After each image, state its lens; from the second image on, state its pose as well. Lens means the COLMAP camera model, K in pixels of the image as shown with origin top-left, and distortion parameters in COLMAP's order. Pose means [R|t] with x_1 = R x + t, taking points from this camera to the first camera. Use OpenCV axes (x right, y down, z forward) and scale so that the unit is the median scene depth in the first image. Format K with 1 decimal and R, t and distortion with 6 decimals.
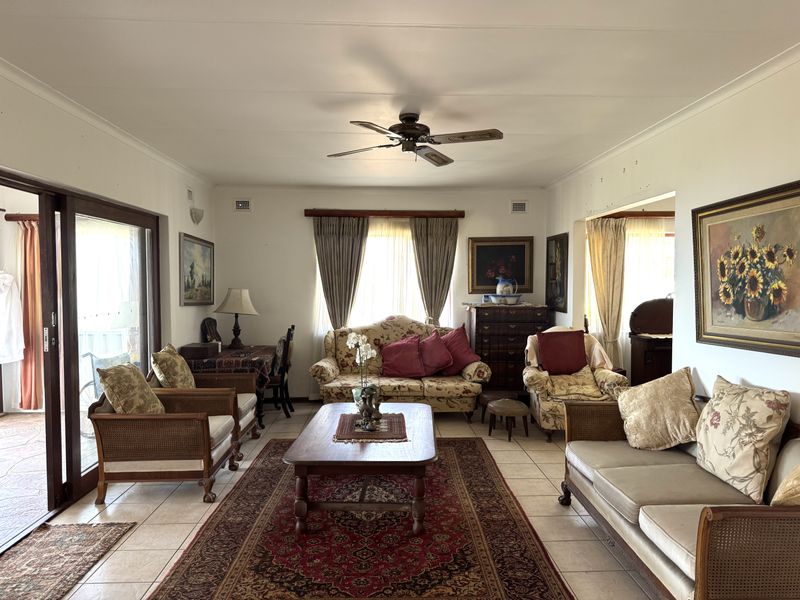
lens RADIAL K [[580.8, 0, 400.0], [0, 580.8, 300.0], [0, 0, 1]] dist [0.005104, 0.000188]
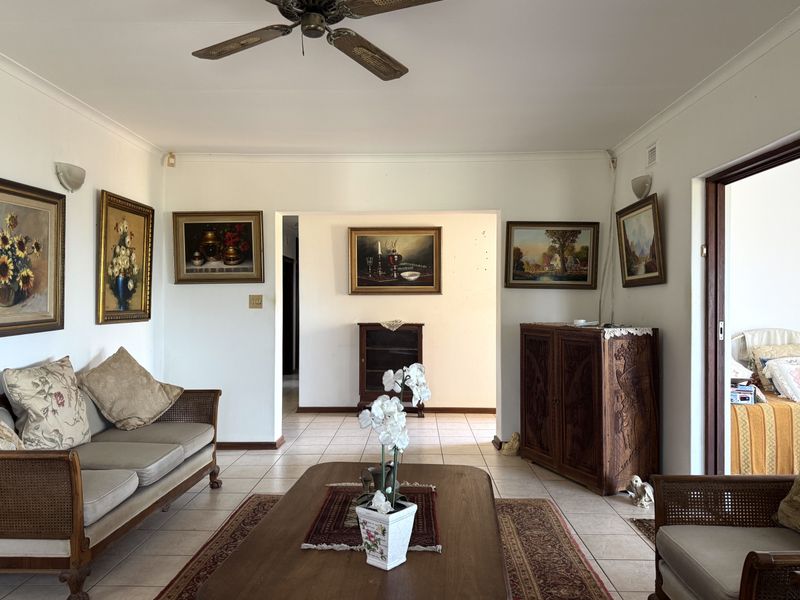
lens RADIAL K [[580.8, 0, 400.0], [0, 580.8, 300.0], [0, 0, 1]] dist [0.005104, 0.000188]
pose [[-0.997895, -0.001615, 0.064829, -0.141436], [0.000578, 0.999429, 0.033794, -0.009942], [-0.064847, 0.033760, -0.997324, 2.017789]]
